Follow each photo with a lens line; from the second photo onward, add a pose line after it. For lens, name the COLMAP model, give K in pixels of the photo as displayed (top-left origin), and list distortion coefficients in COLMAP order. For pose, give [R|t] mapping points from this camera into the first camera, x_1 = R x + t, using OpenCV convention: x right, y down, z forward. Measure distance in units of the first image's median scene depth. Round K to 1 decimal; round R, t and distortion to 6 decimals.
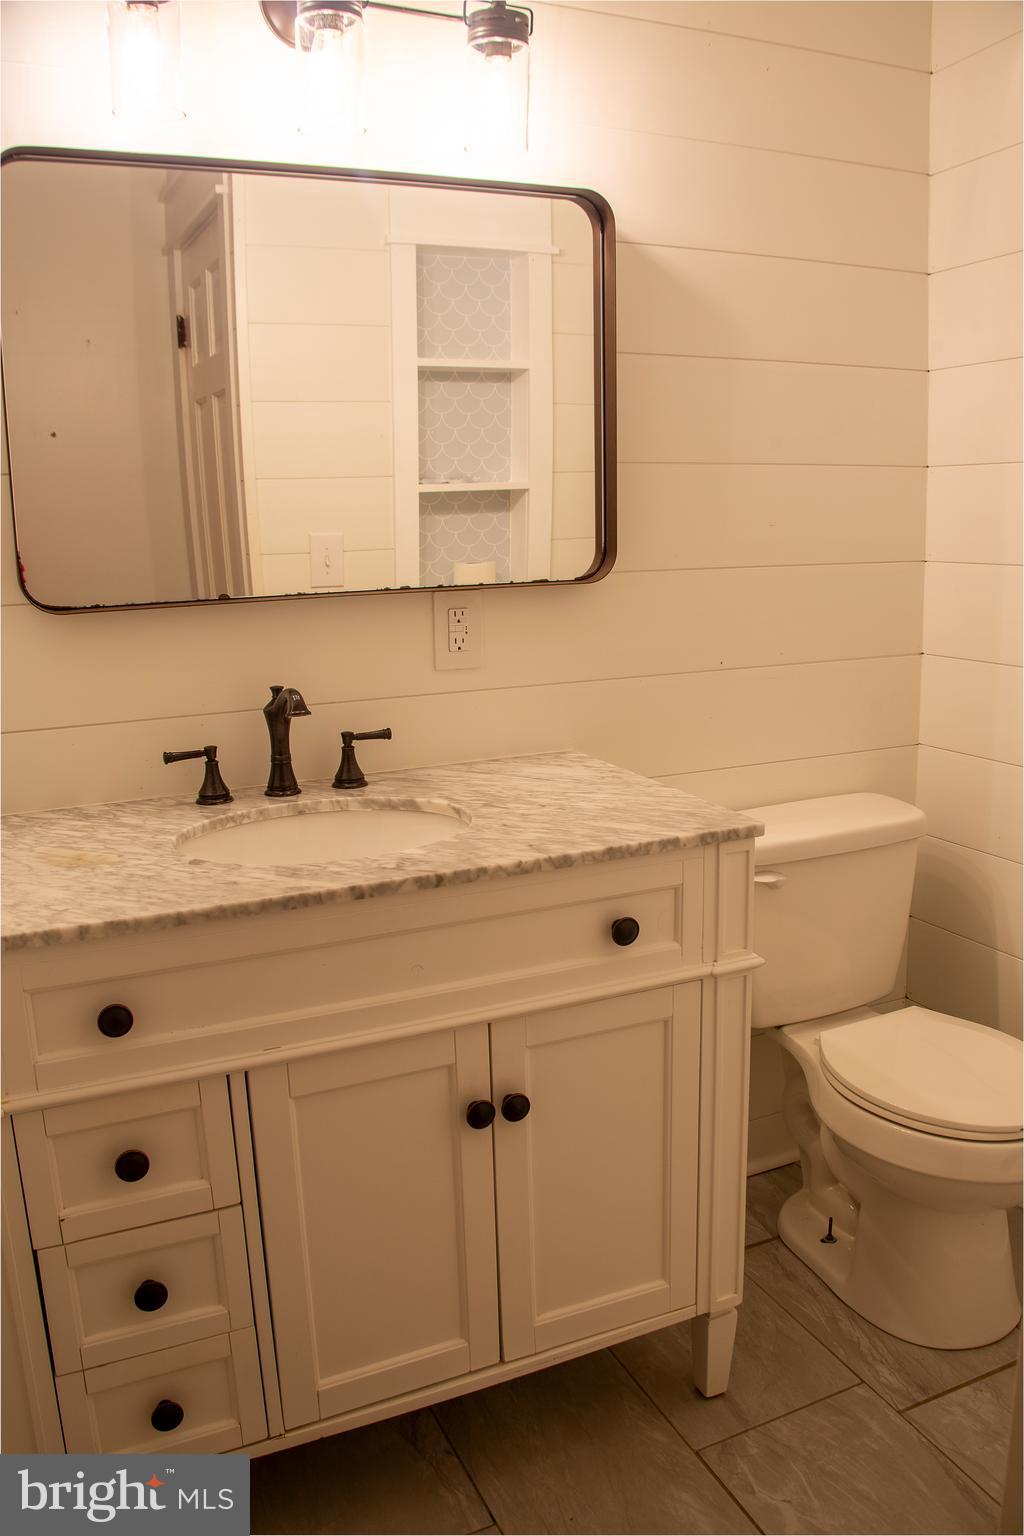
lens RADIAL K [[1294.4, 0, 512.0], [0, 1294.4, 768.0], [0, 0, 1]] dist [-0.183557, 0.122015]
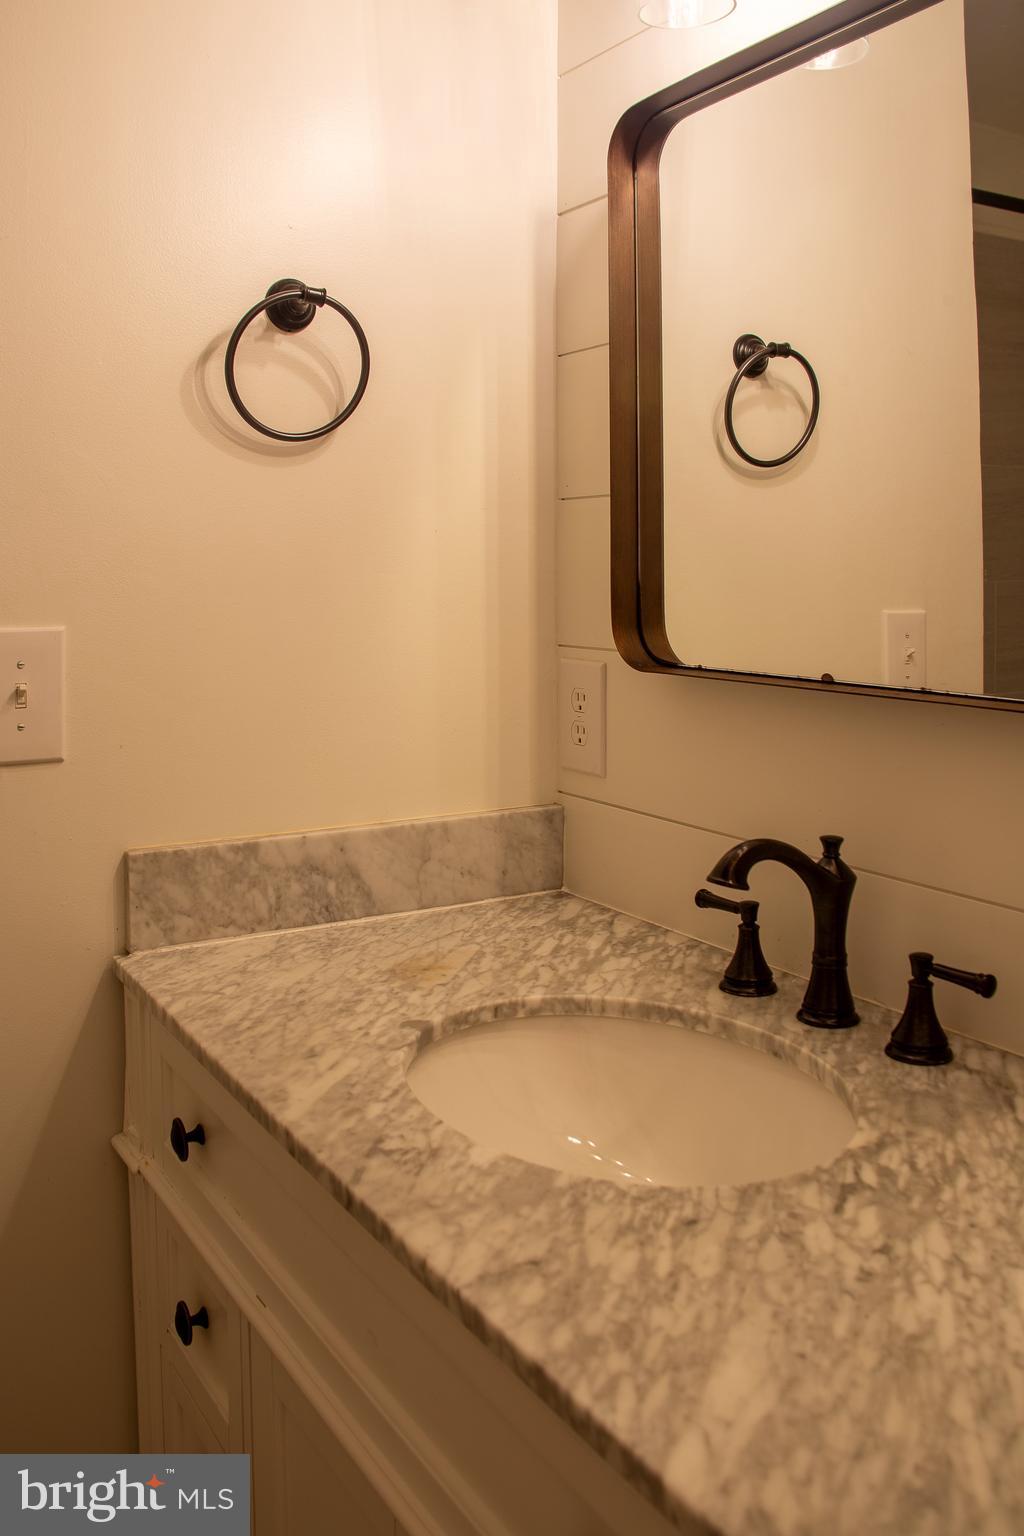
lens RADIAL K [[1294.4, 0, 512.0], [0, 1294.4, 768.0], [0, 0, 1]] dist [-0.183557, 0.122015]
pose [[0.106534, 0.167978, -0.980017, 0.391287], [-0.201937, 0.968741, 0.144093, -0.160224], [0.973587, 0.182550, 0.137125, 0.829679]]
